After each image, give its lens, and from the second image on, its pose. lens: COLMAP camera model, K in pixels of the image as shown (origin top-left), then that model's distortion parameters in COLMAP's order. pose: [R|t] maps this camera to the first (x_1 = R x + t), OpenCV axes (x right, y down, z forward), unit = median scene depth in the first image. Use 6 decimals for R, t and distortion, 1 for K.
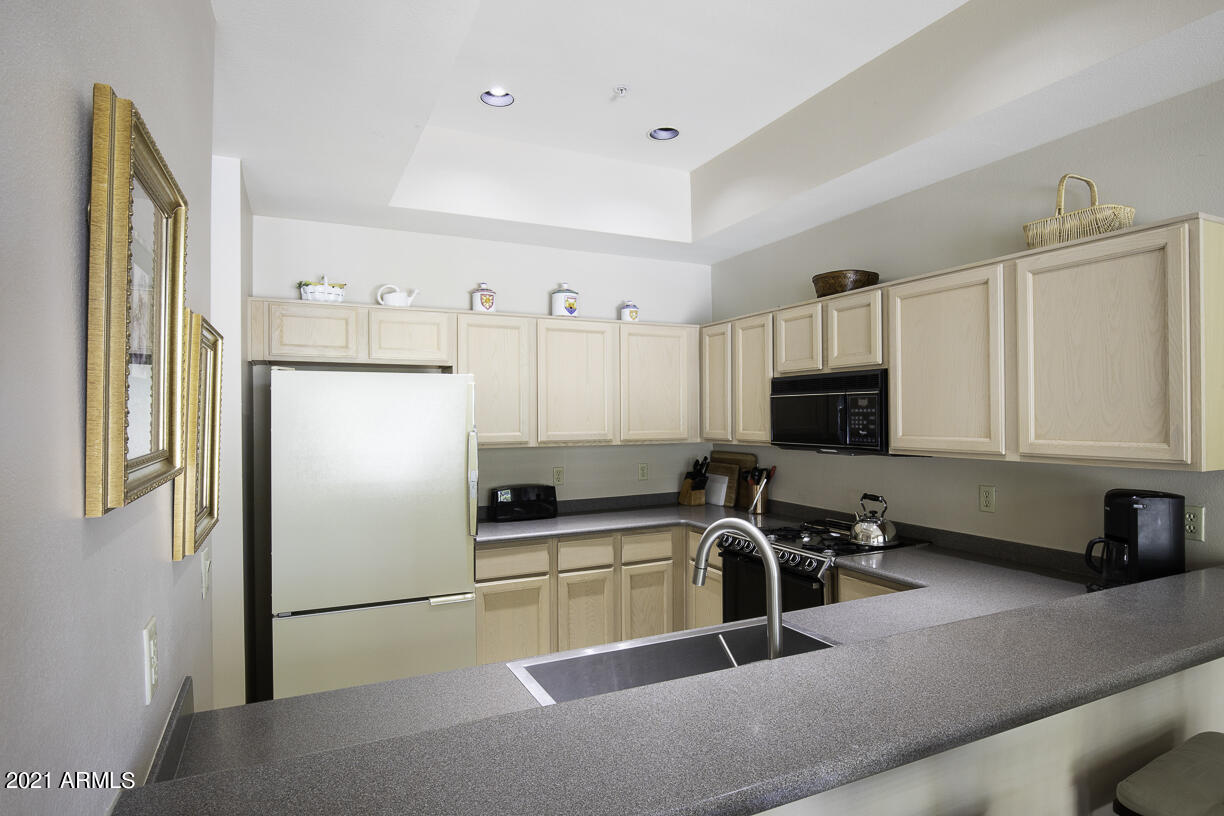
lens RADIAL K [[678.8, 0, 614.2], [0, 678.8, 407.9], [0, 0, 1]] dist [-0.002122, -0.000696]
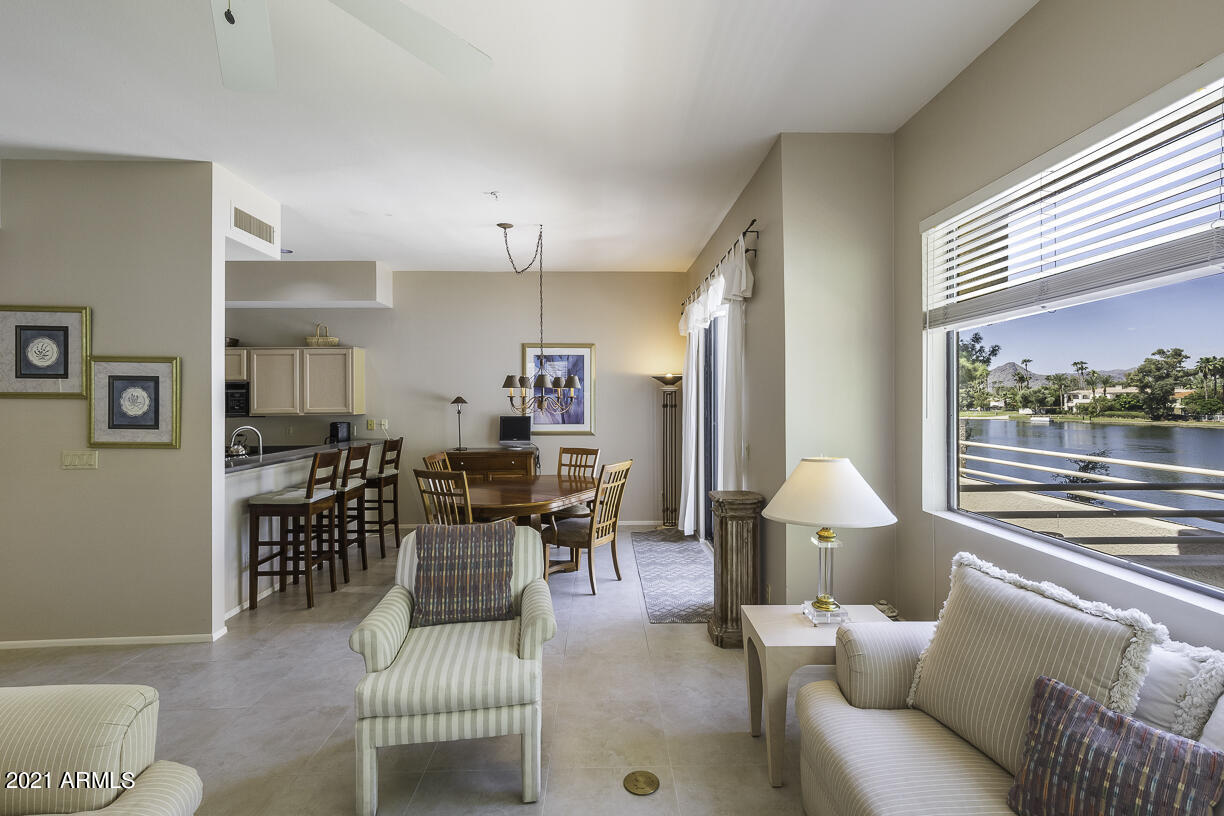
lens RADIAL K [[552.4, 0, 614.5], [0, 552.4, 401.1], [0, 0, 1]] dist [-0.025890, 0.001645]
pose [[0.398678, -0.008020, 0.917056, -1.068970], [-0.004809, 0.999930, 0.010836, -0.017344], [-0.917078, -0.008730, 0.398612, -1.219709]]
